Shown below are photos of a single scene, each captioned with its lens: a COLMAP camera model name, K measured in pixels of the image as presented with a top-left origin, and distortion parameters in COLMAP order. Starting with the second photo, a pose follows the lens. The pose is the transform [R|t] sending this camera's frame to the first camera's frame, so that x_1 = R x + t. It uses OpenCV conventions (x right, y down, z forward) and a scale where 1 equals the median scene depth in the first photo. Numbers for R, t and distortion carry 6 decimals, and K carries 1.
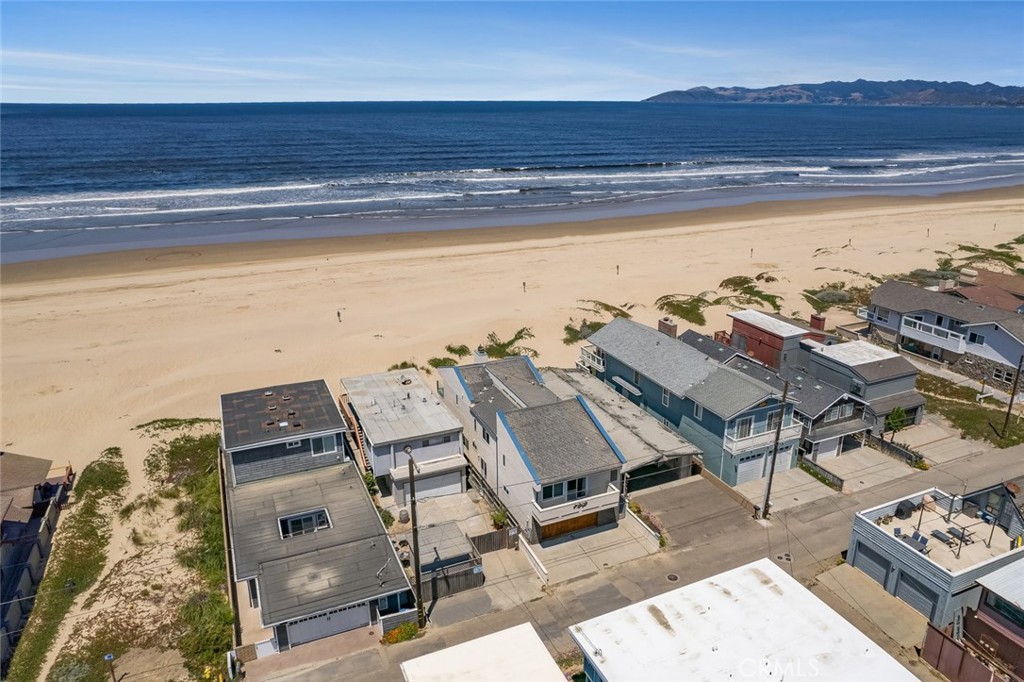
lens RADIAL K [[678.9, 0, 530.9], [0, 678.9, 343.6], [0, 0, 1]] dist [-0.036363, 0.000313]
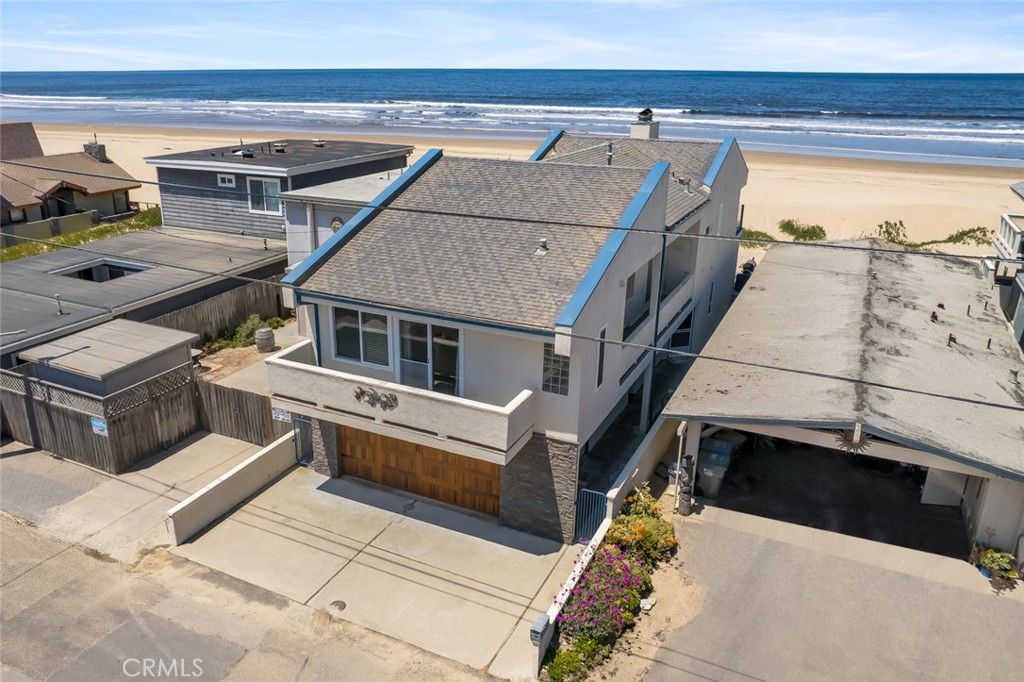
lens RADIAL K [[770.1, 0, 472.5], [0, 770.1, 339.0], [0, 0, 1]] dist [-0.043626, -0.000296]
pose [[0.617522, 0.261415, -0.741842, 0.343098], [-0.262796, 0.957527, 0.118663, 0.152654], [0.741353, 0.121676, 0.659993, 0.764323]]
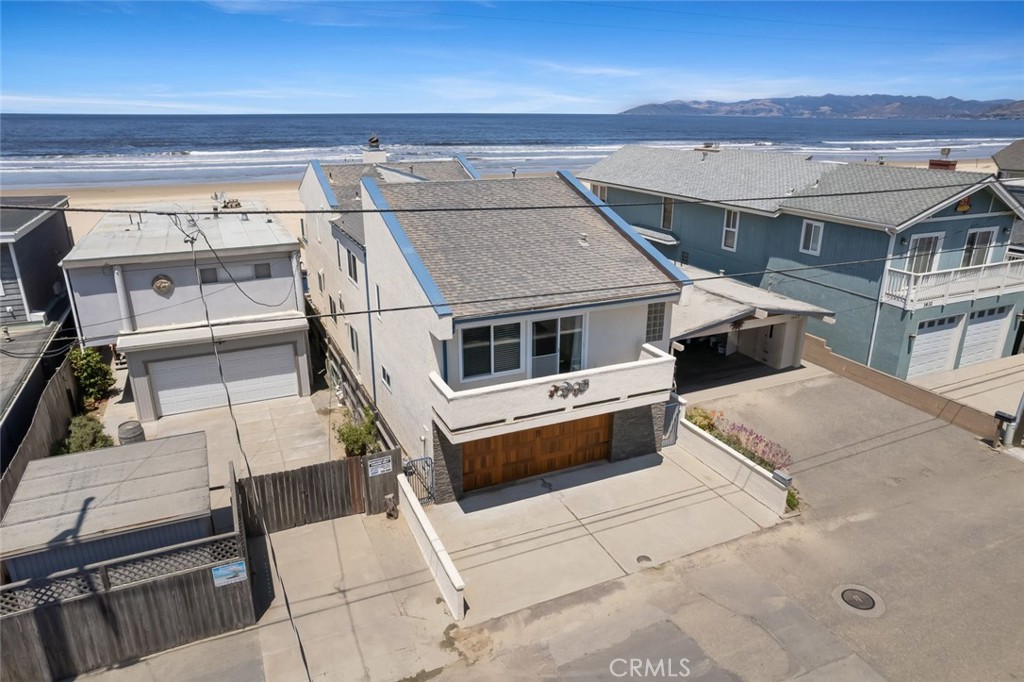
lens RADIAL K [[656.1, 0, 512.0], [0, 656.1, 341.0], [0, 0, 1]] dist [-0.034248, 0.001589]
pose [[0.999997, 0.001643, -0.001652, 0.042509], [-0.001652, 0.999983, -0.005590, 0.207369], [0.001643, 0.005593, 0.999983, 0.633978]]
